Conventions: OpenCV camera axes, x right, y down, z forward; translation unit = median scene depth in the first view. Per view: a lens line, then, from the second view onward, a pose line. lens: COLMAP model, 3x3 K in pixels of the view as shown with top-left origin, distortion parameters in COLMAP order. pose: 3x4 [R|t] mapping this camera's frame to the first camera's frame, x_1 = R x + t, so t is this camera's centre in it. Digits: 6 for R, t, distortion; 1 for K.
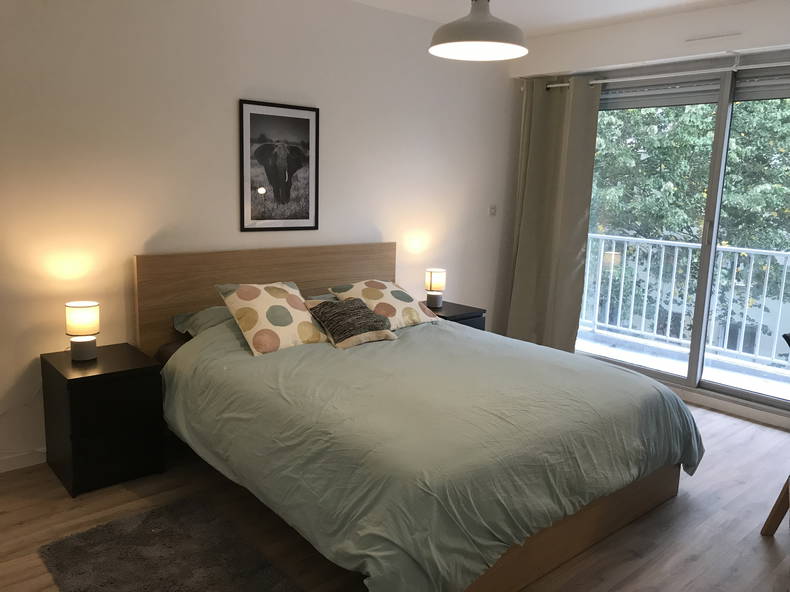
lens RADIAL K [[649.6, 0, 395.0], [0, 649.6, 296.0], [0, 0, 1]] dist [0.124519, -0.241397]
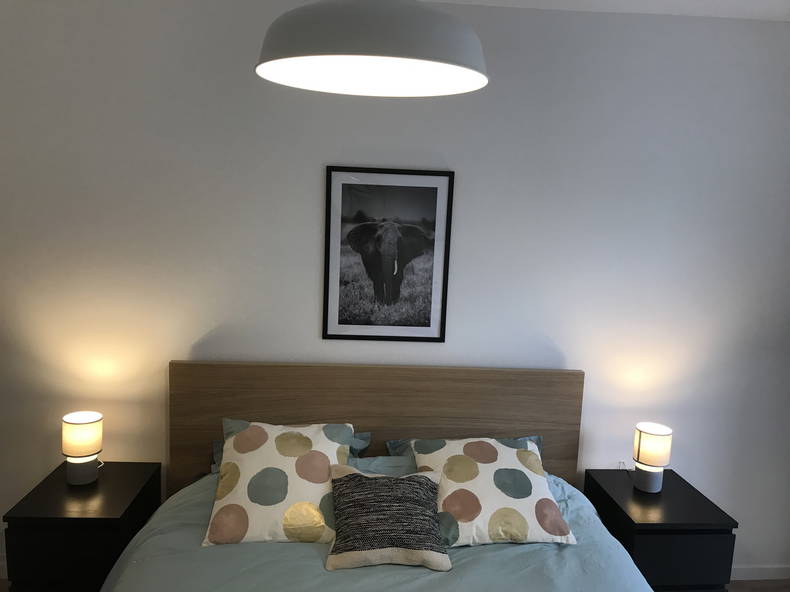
lens RADIAL K [[649.6, 0, 395.0], [0, 649.6, 296.0], [0, 0, 1]] dist [0.124519, -0.241397]
pose [[0.784743, 0.107202, -0.610480, 0.273891], [-0.126899, 0.991854, 0.011049, -0.161941], [0.606692, 0.068799, 0.791955, 0.445875]]
